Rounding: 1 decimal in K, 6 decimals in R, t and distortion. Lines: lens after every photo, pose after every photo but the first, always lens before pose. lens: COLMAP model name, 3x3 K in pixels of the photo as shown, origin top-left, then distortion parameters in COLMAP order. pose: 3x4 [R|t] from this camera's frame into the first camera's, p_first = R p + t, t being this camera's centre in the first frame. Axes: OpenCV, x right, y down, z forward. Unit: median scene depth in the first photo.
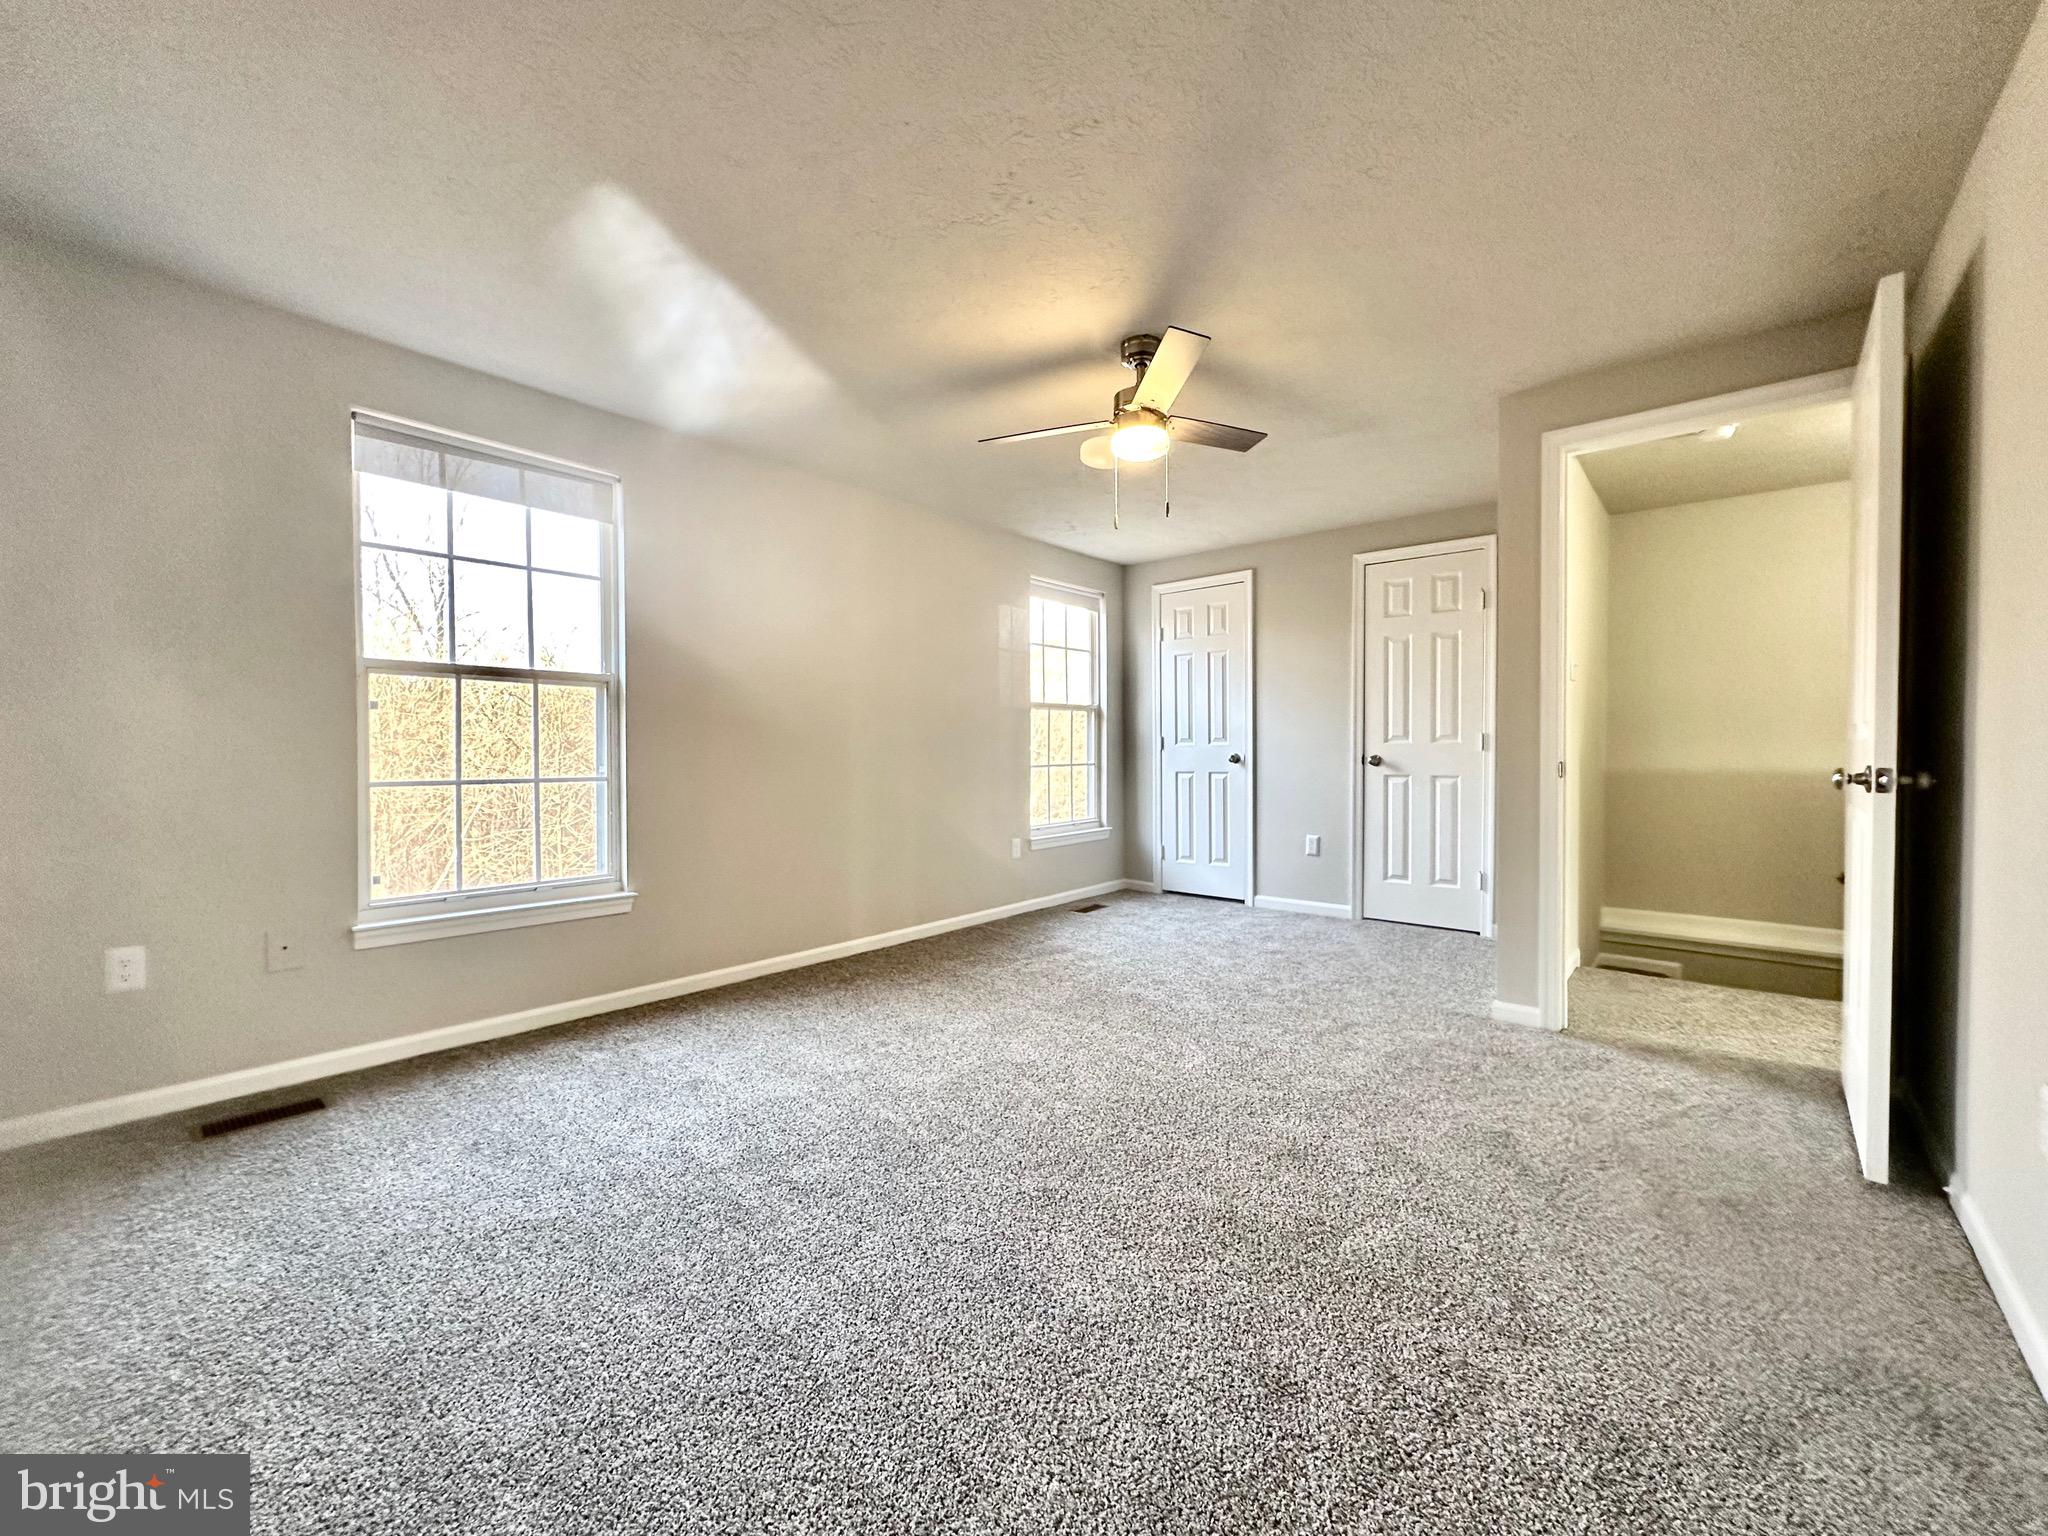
lens RADIAL K [[816.8, 0, 1025.3], [0, 816.8, 764.4], [0, 0, 1]] dist [-0.003240, 0.001482]
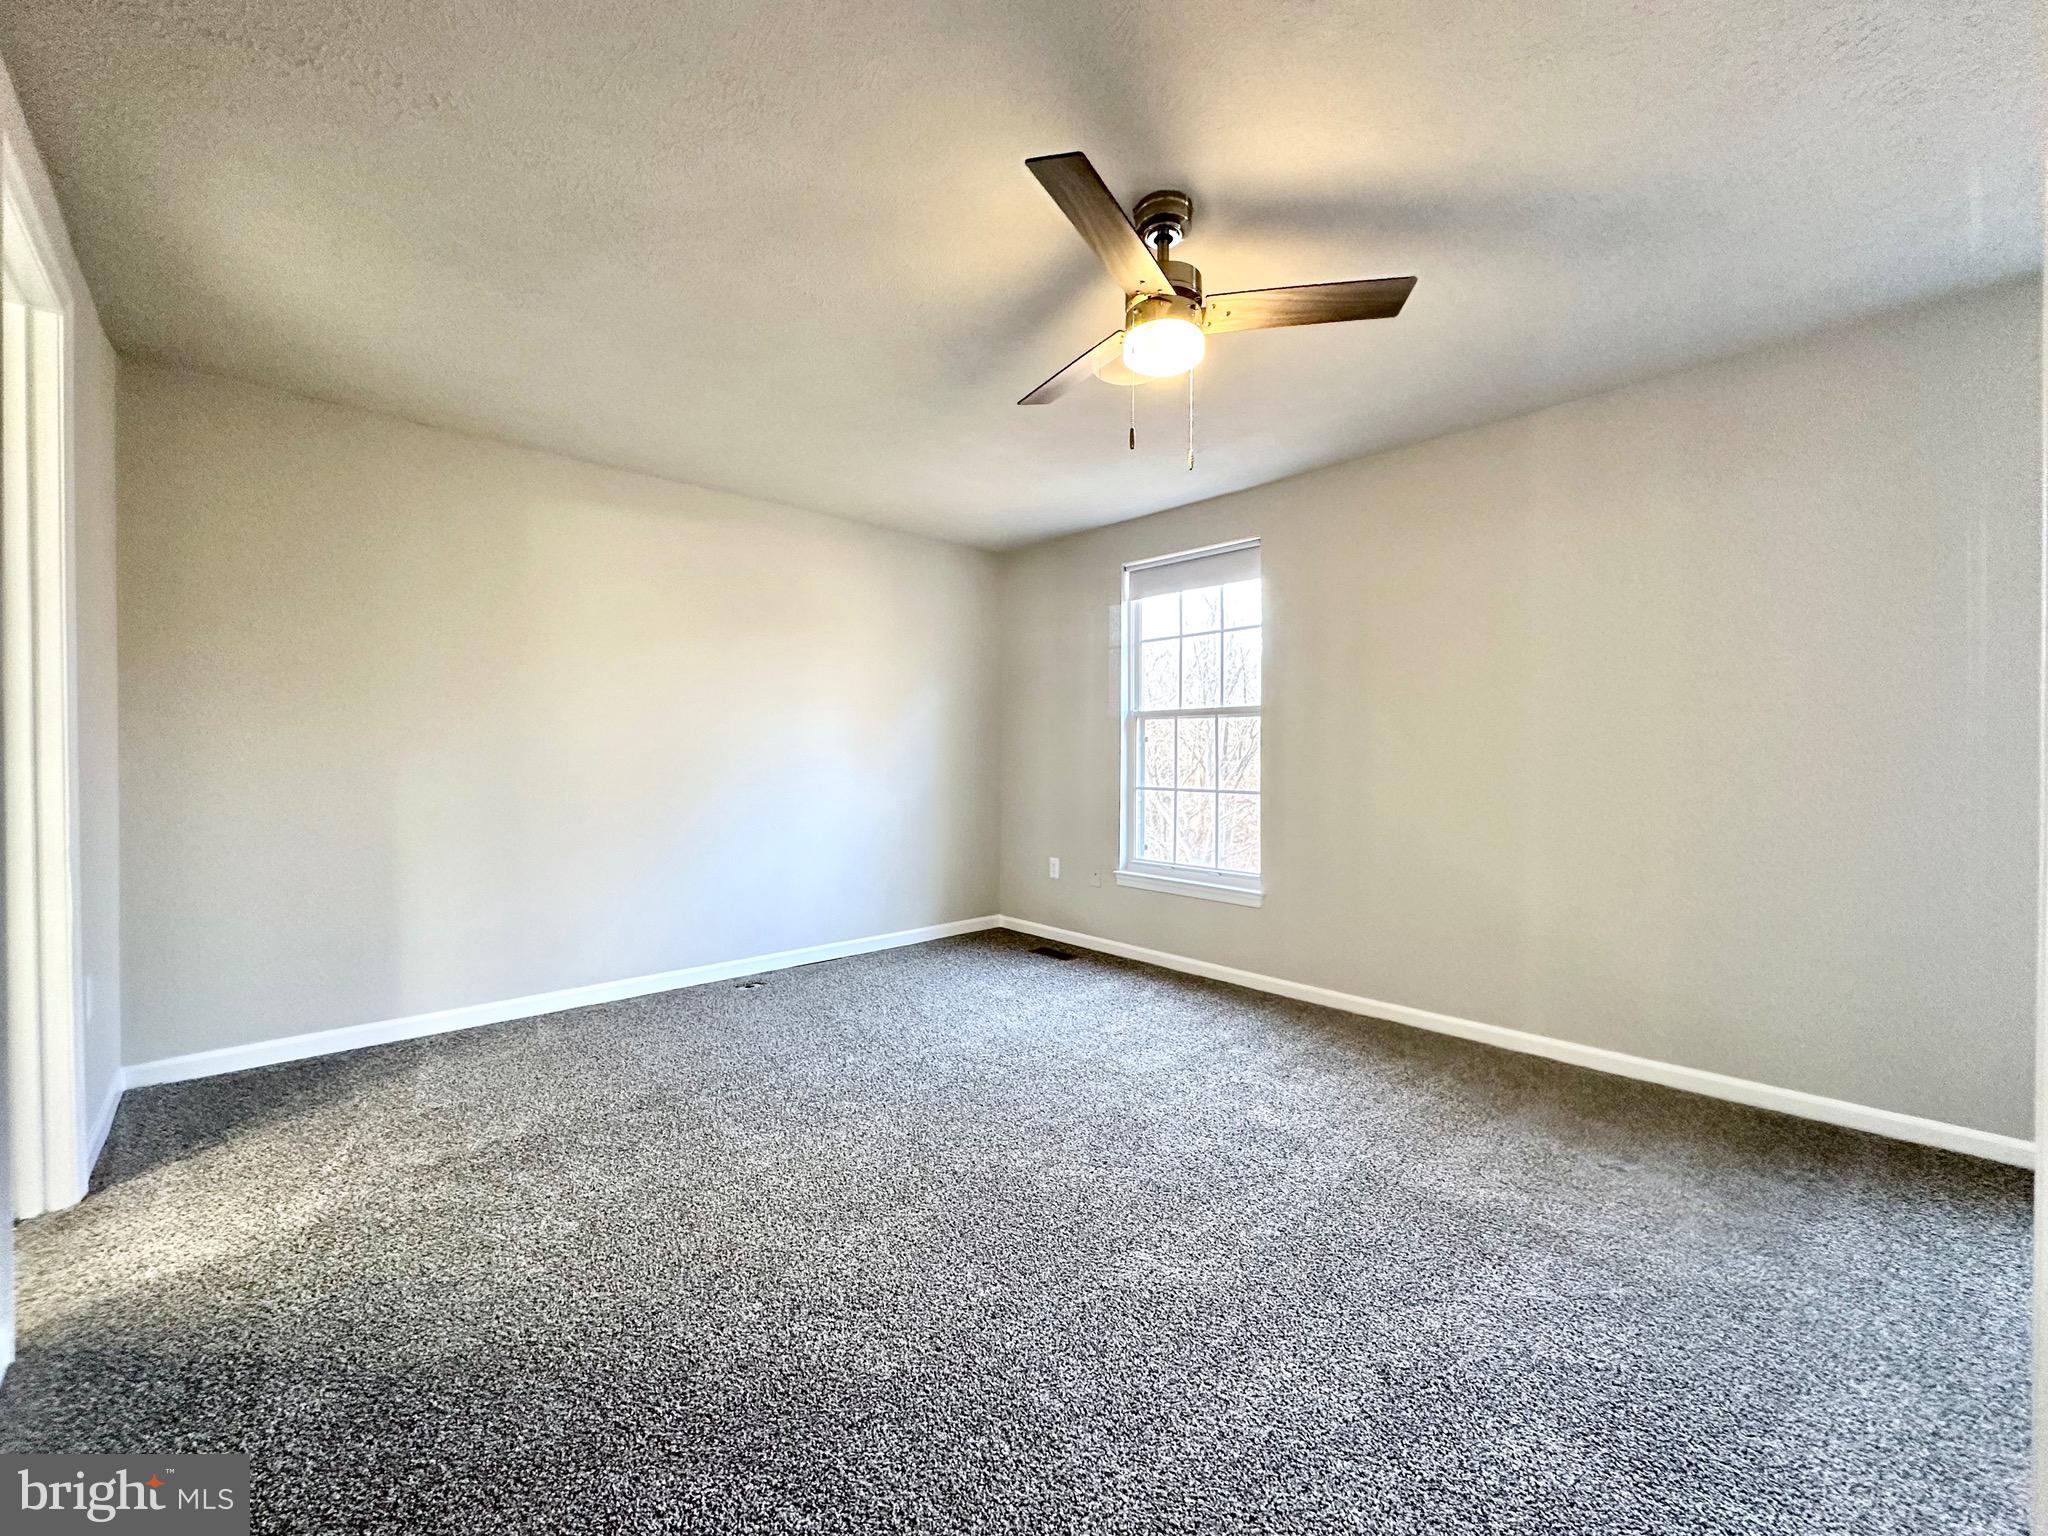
lens RADIAL K [[816.8, 0, 1031.0], [0, 816.8, 770.2], [0, 0, 1]] dist [-0.003240, 0.001482]
pose [[-0.109275, 0.007695, -0.993982, 1.050477], [-0.029885, 0.999493, 0.011023, -0.028012], [0.993562, 0.030909, -0.108990, 1.190681]]
